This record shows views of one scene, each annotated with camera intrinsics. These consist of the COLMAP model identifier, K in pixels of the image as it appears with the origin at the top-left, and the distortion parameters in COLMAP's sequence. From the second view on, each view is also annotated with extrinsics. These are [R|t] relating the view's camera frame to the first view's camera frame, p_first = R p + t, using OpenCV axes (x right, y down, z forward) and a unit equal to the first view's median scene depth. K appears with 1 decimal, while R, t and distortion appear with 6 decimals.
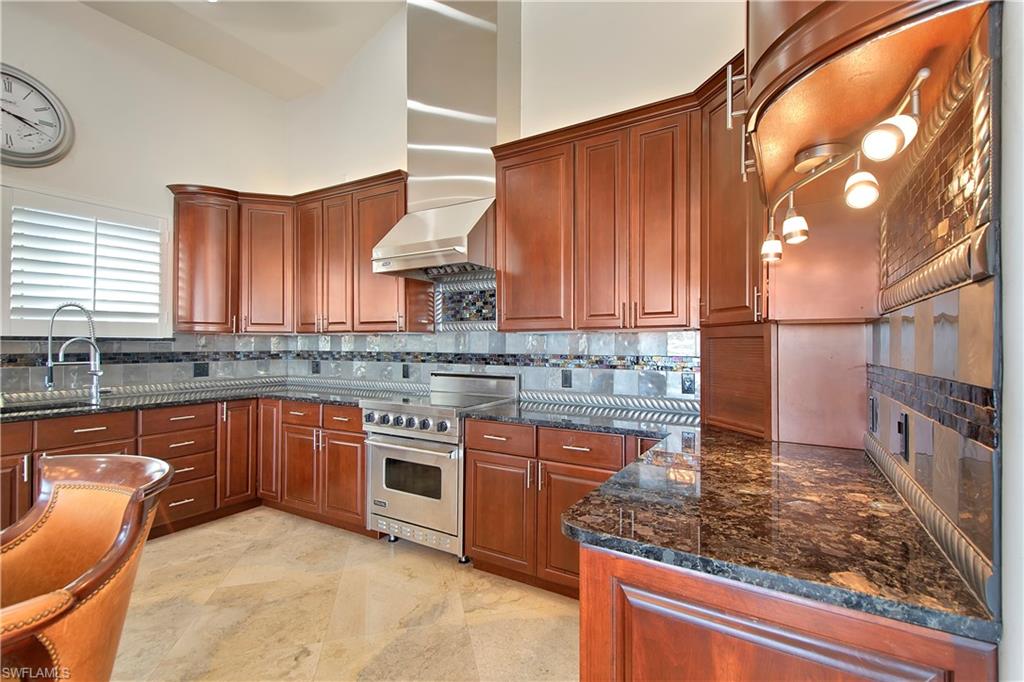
lens RADIAL K [[457.8, 0, 528.9], [0, 457.8, 344.3], [0, 0, 1]] dist [0.015566, -0.010338]
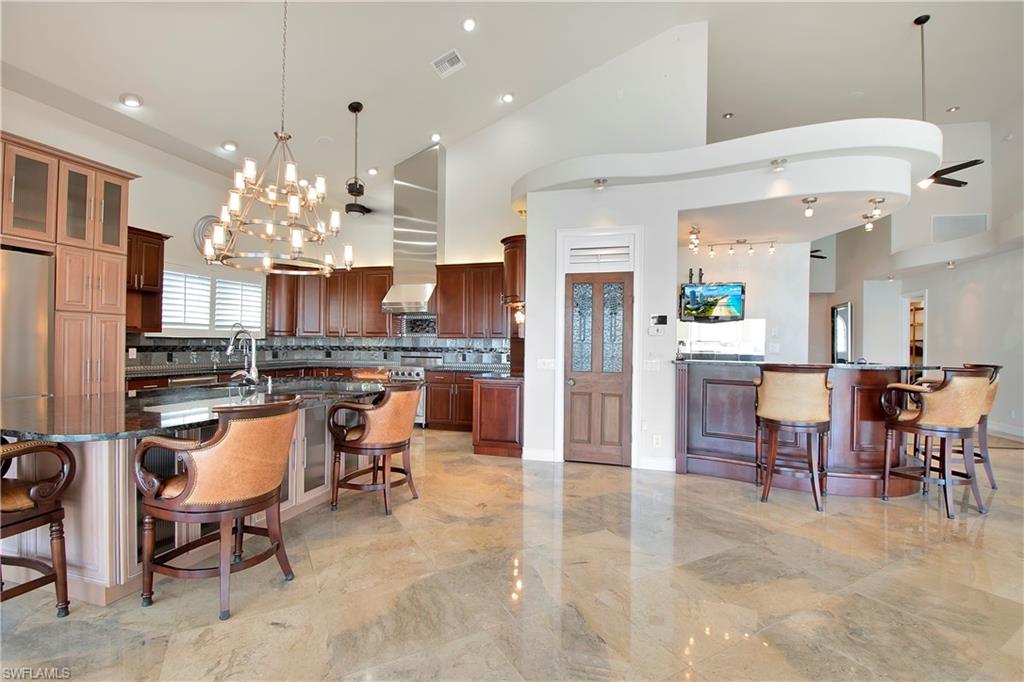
lens RADIAL K [[457.8, 0, 516.3], [0, 457.8, 345.4], [0, 0, 1]] dist [0.015566, -0.010338]
pose [[0.967383, 0.007015, 0.253220, -0.248359], [-0.008679, 0.999947, 0.005456, -0.005215], [-0.253168, -0.007476, 0.967393, -1.344272]]
